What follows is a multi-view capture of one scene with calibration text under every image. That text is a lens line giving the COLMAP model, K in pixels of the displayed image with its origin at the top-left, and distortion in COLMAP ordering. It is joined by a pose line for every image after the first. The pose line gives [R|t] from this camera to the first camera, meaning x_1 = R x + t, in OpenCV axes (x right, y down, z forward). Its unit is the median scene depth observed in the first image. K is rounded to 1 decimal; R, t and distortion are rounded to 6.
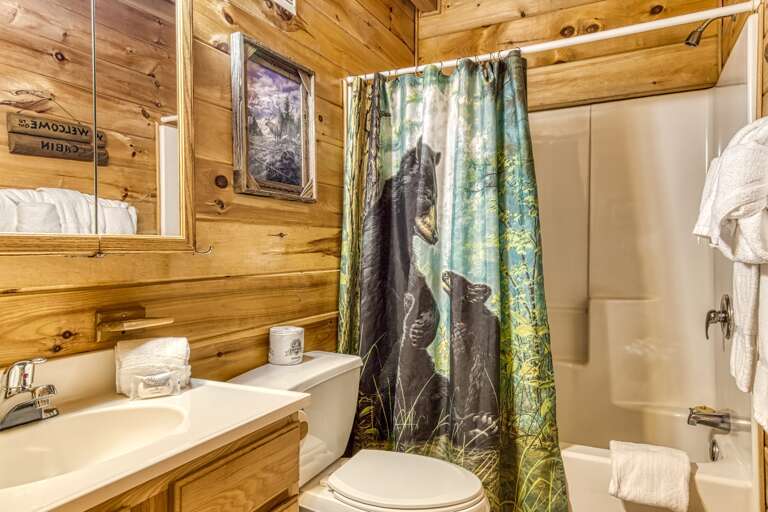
lens RADIAL K [[467.9, 0, 384.0], [0, 467.9, 256.0], [0, 0, 1]] dist [-0.000546, -0.000230]
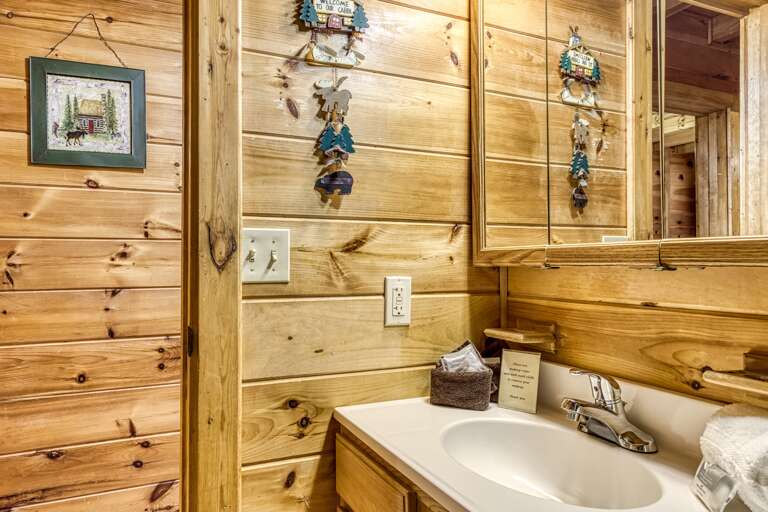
lens RADIAL K [[523.2, 0, 384.0], [0, 523.2, 256.0], [0, 0, 1]] dist [-0.000077, -0.000235]
pose [[-0.591434, 0.001374, -0.806352, 0.354483], [-0.000100, 0.999998, 0.001777, -0.022878], [0.806353, 0.001131, -0.591433, 1.195451]]
